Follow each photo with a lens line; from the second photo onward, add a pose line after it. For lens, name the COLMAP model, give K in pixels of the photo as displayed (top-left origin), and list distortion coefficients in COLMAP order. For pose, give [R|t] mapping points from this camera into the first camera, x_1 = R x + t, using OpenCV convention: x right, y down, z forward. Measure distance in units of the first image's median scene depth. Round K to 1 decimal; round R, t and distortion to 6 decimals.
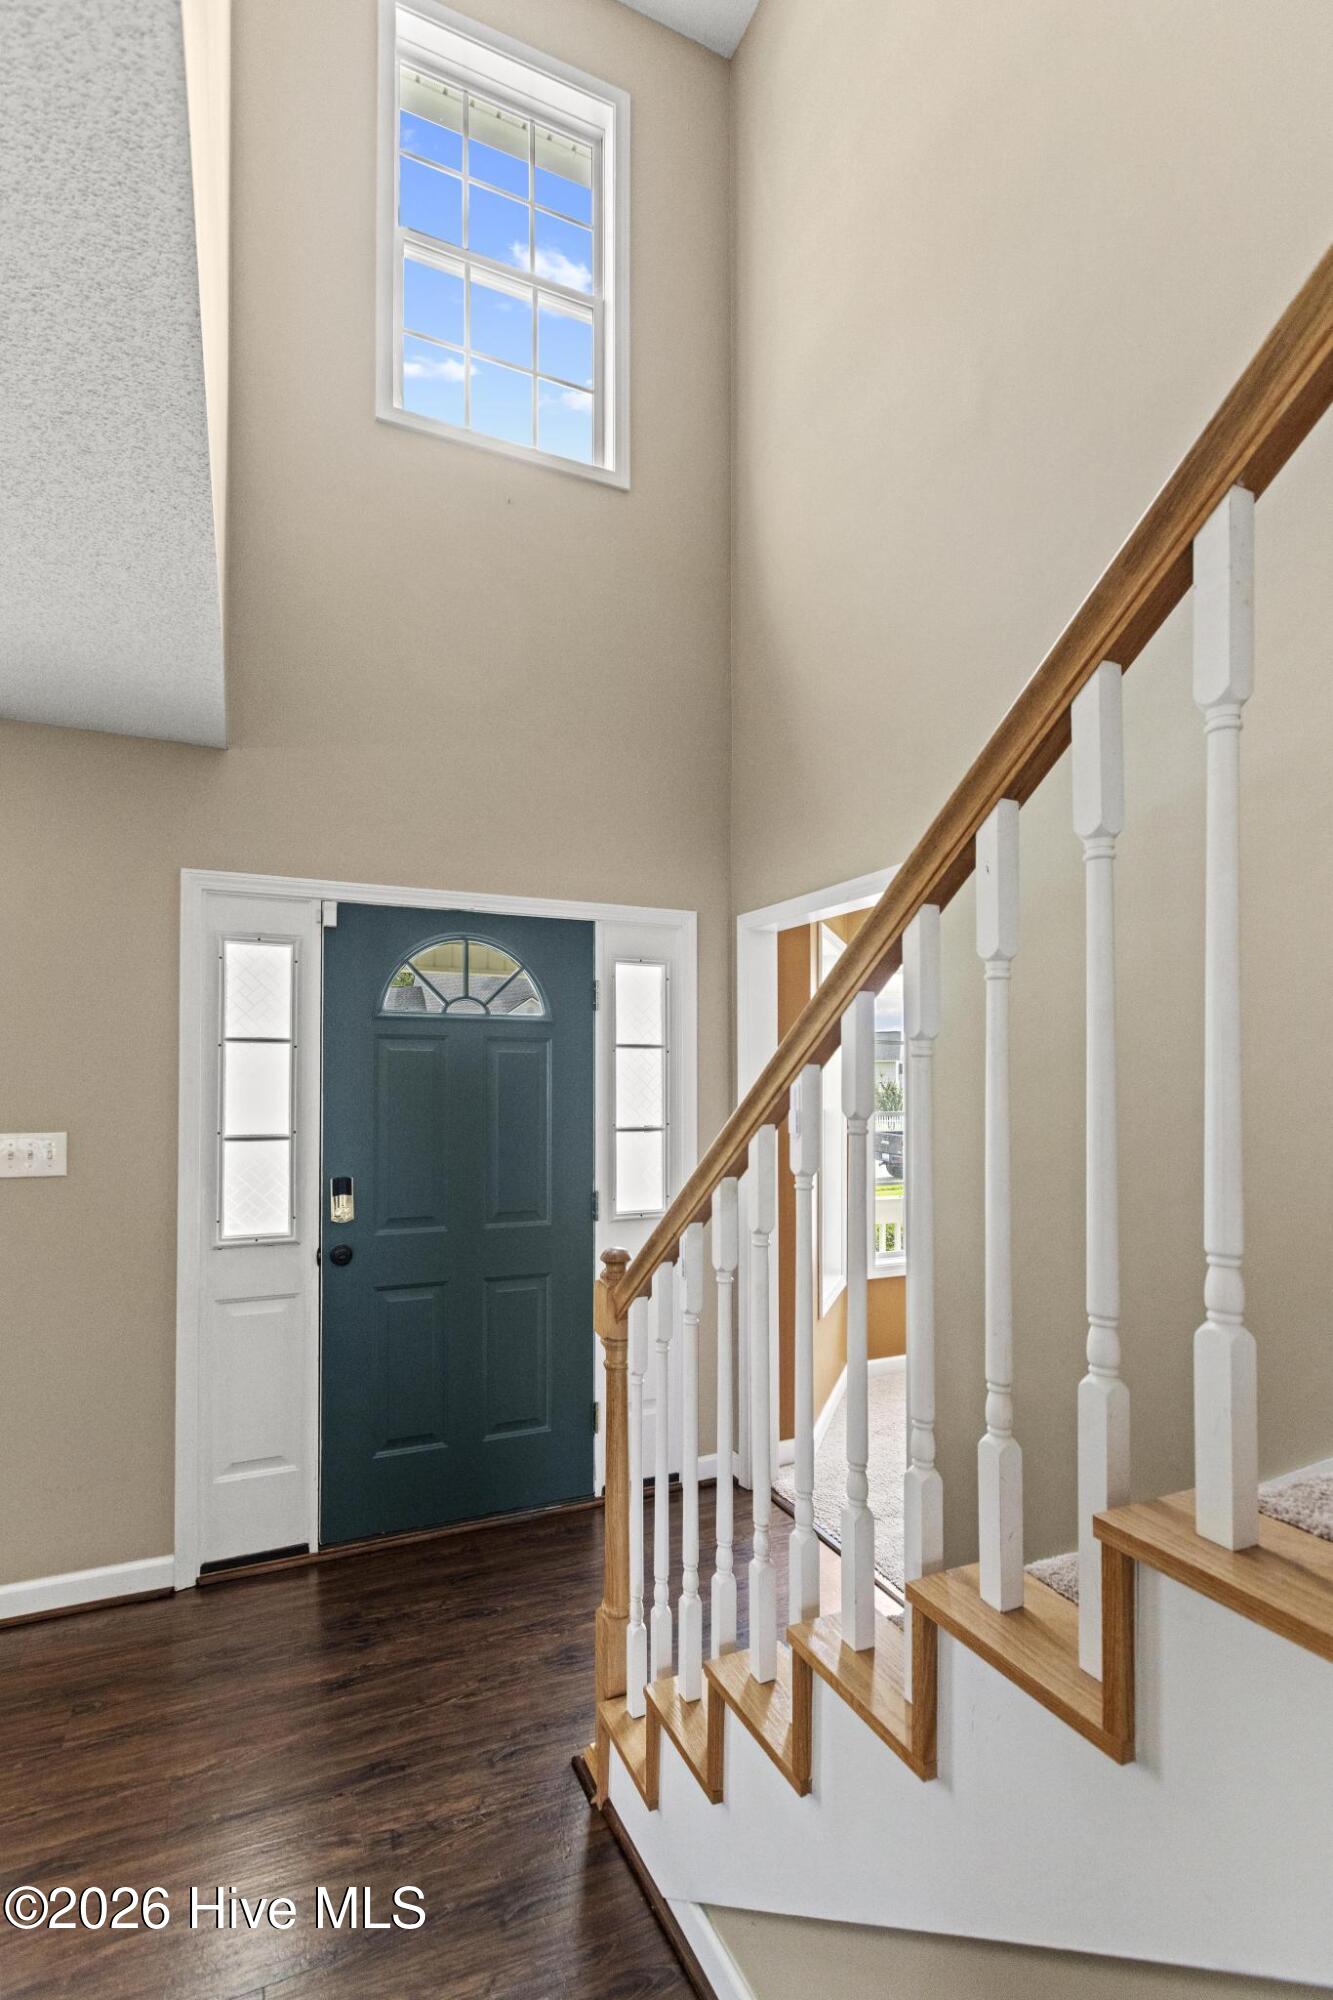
lens RADIAL K [[899.7, 0, 635.2], [0, 899.7, 1089.4], [0, 0, 1]] dist [-0.000034, -0.000158]
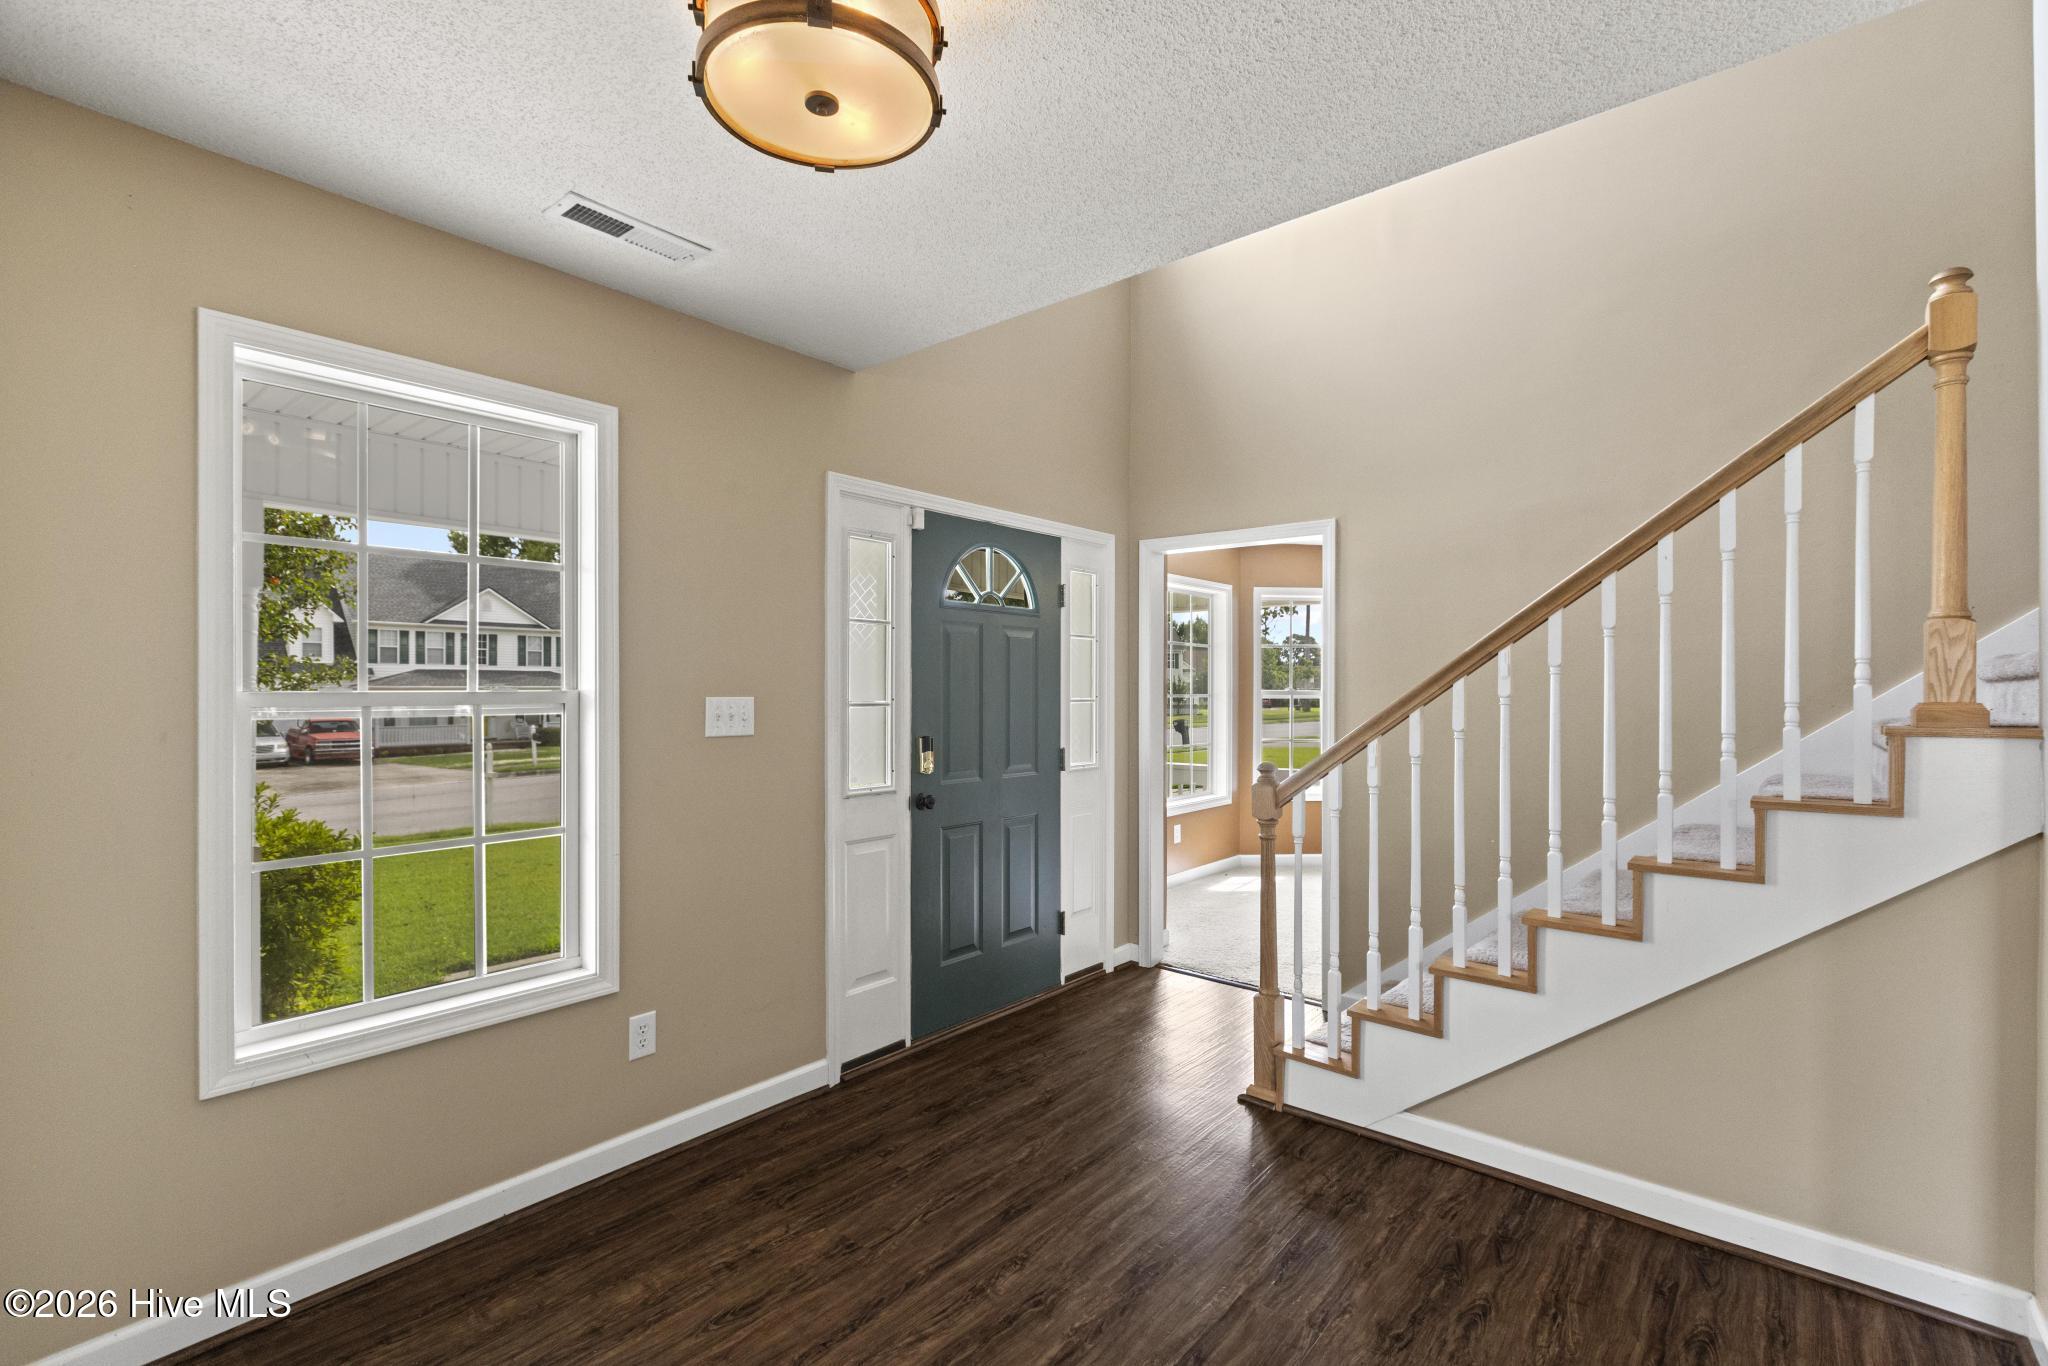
lens RADIAL K [[921.3, 0, 1026.0], [0, 921.3, 691.8], [0, 0, 1]] dist [-0.000034, -0.000158]
pose [[0.894718, 0.005427, 0.446599, -0.775281], [-0.009875, 0.999922, 0.007634, 0.026560], [-0.446523, -0.011240, 0.894702, -0.175260]]
